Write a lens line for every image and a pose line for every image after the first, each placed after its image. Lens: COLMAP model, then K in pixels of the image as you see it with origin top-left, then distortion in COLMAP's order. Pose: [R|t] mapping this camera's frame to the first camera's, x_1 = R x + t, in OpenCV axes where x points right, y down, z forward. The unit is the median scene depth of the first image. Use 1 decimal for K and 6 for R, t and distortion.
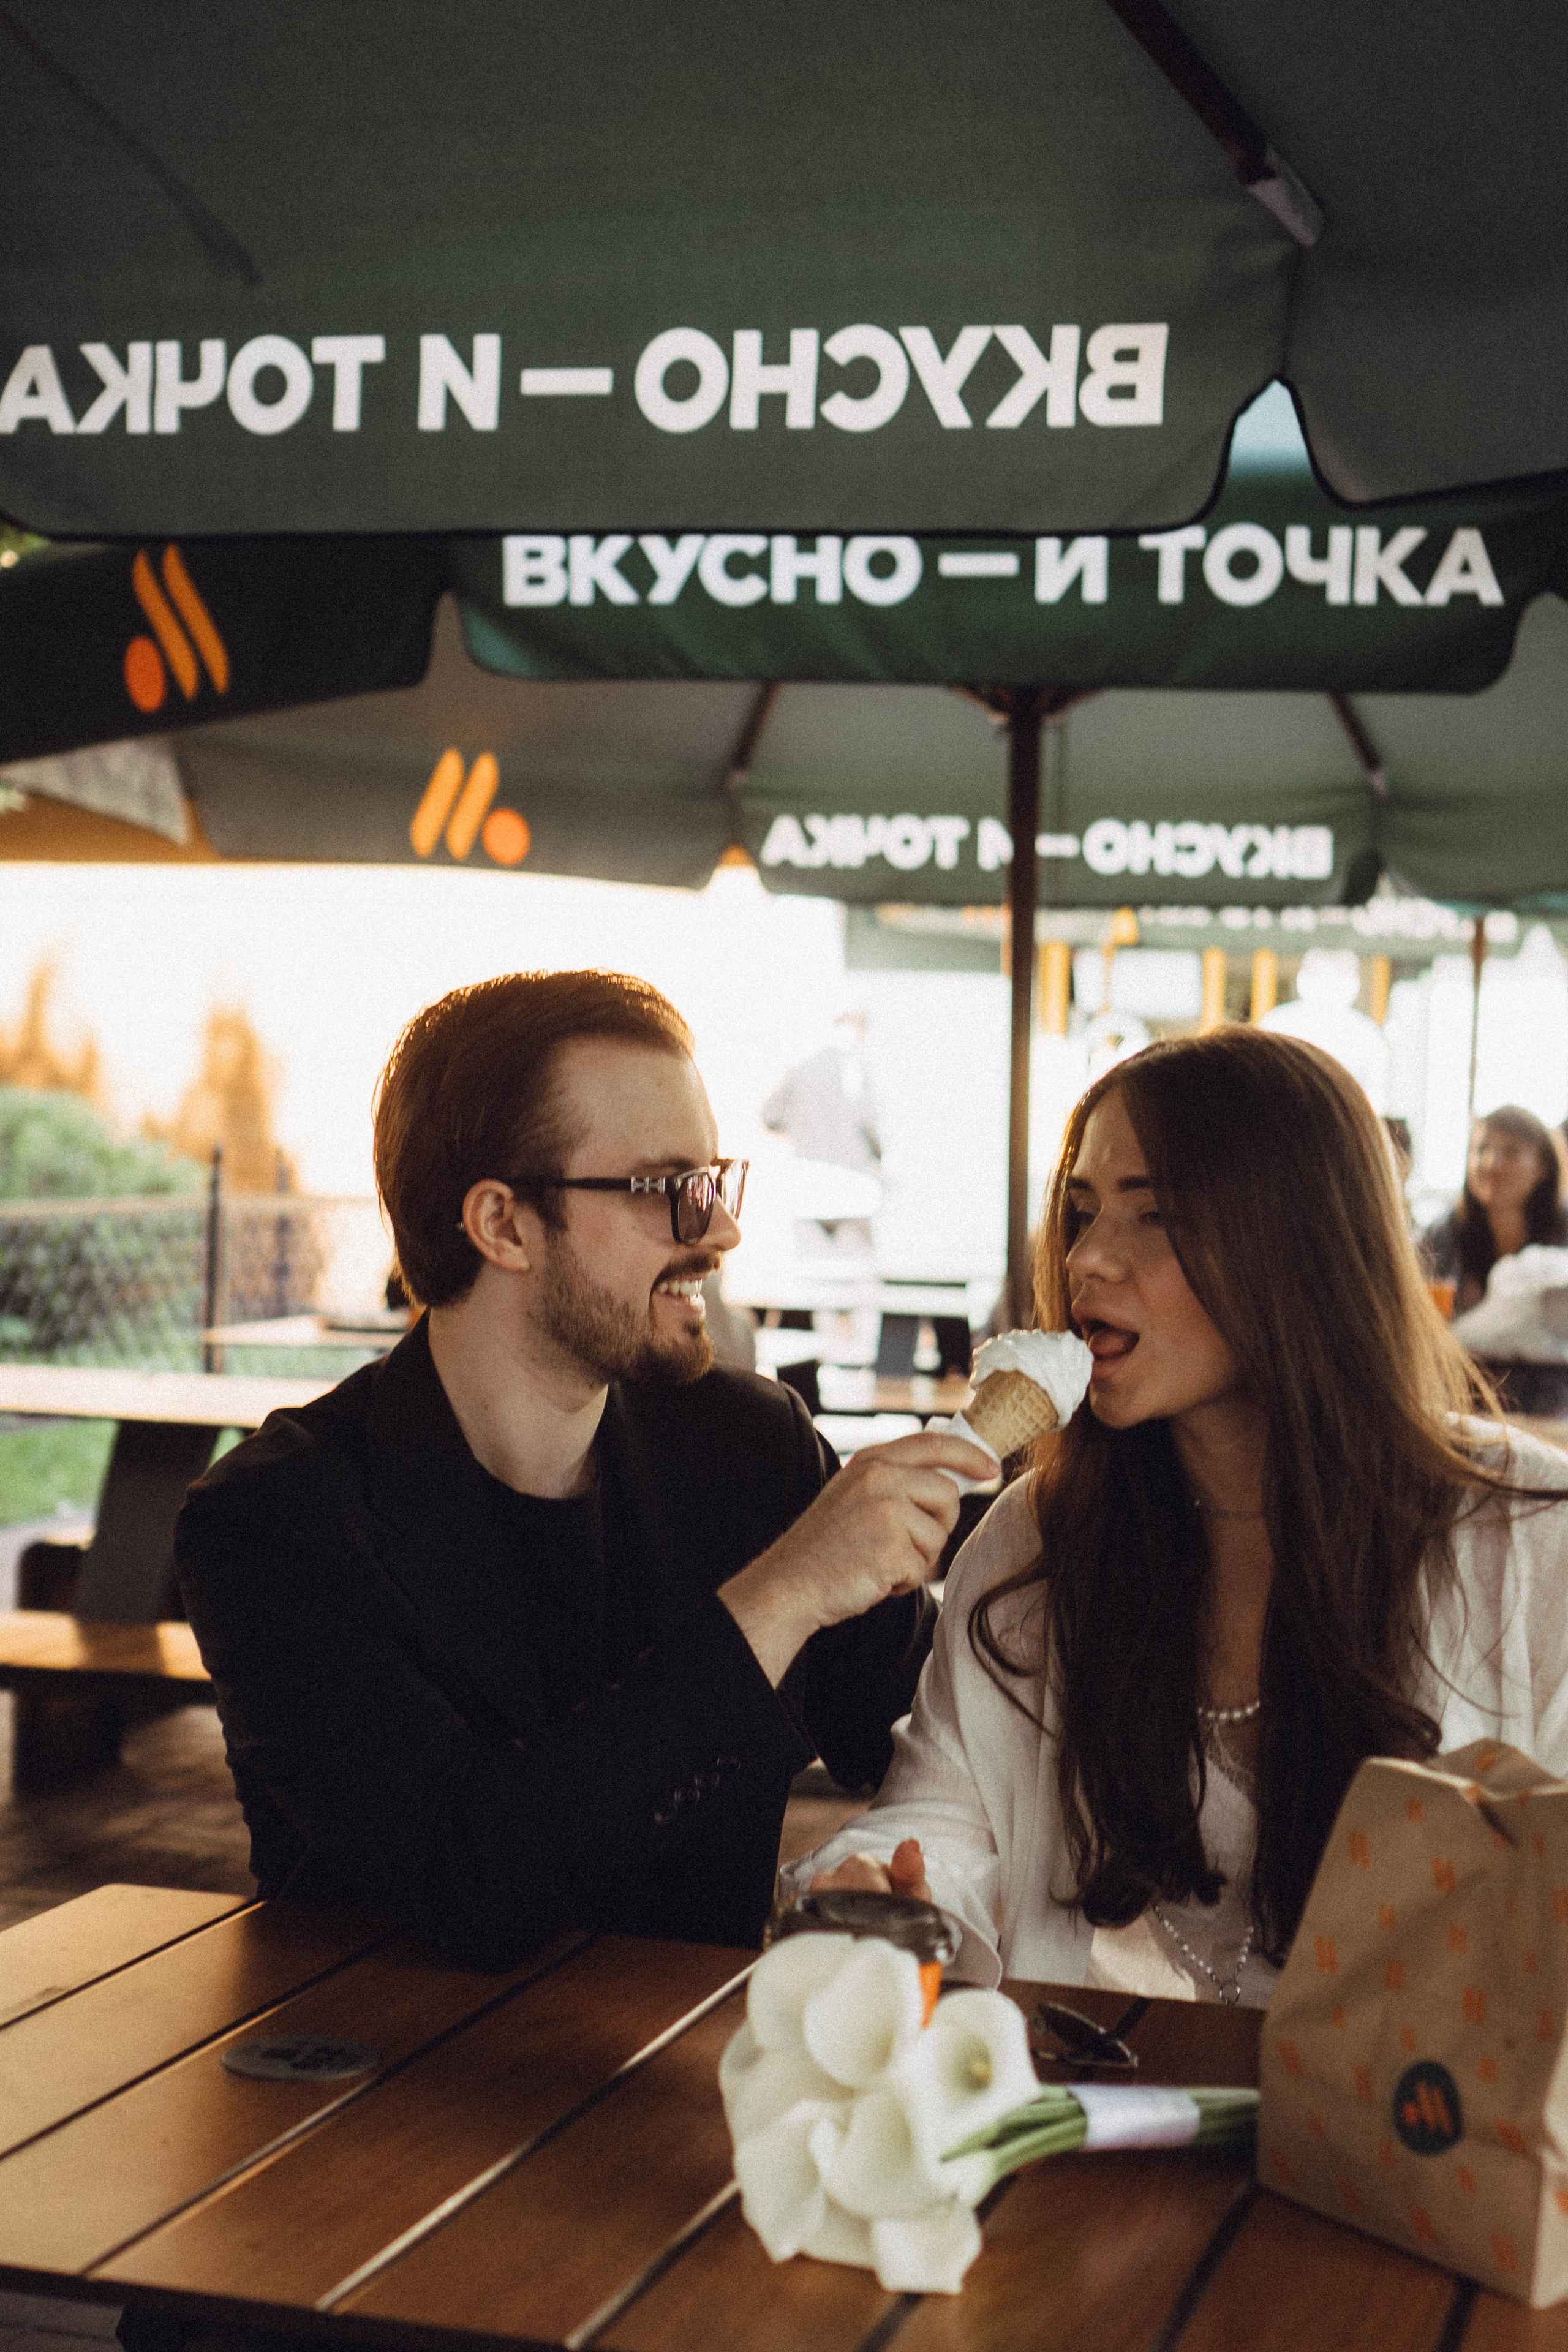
lens RADIAL K [[3585.7, 0, 763.2], [0, 3585.7, 1207.2], [0, 0, 1]] dist [0.105309, 0.000000]
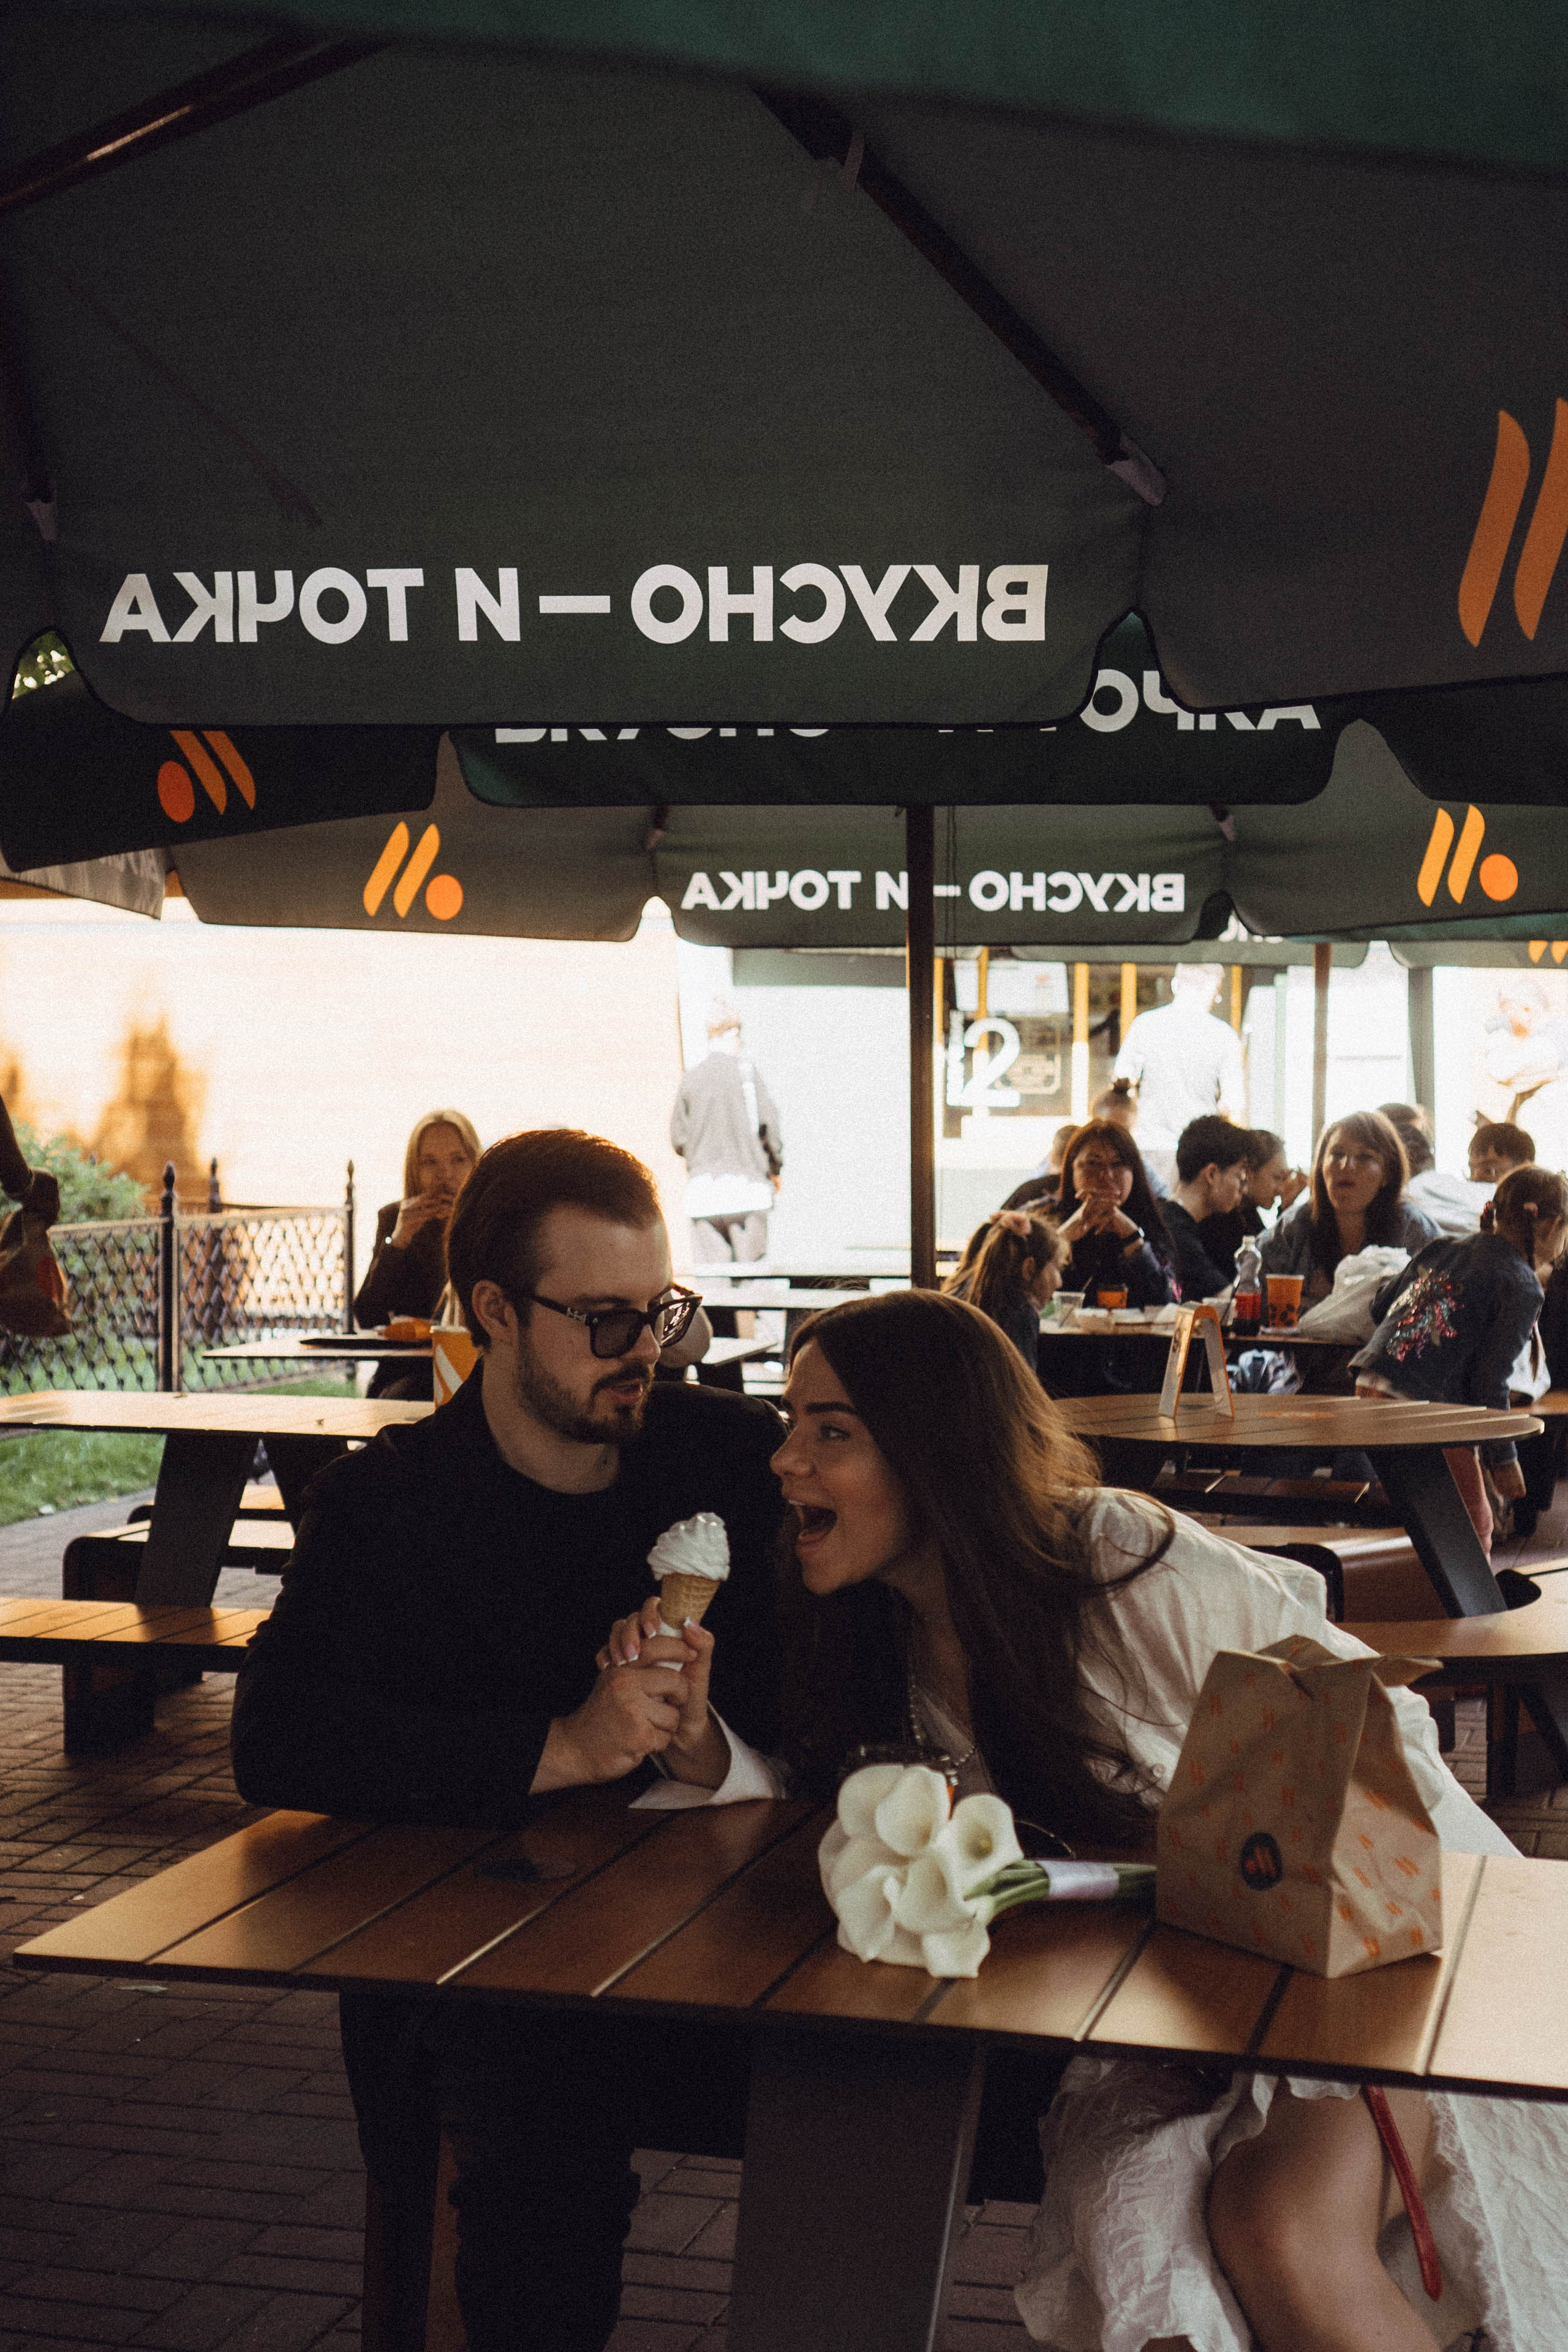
lens RADIAL K [[3585.7, 0, 749.6], [0, 3585.7, 1161.2], [0, 0, 1]] dist [0.105309, 0.000000]
pose [[0.999192, -0.023676, 0.032474, -0.037341], [0.023875, 0.999698, -0.005752, -0.024651], [-0.032328, 0.006523, 0.999456, -0.251992]]
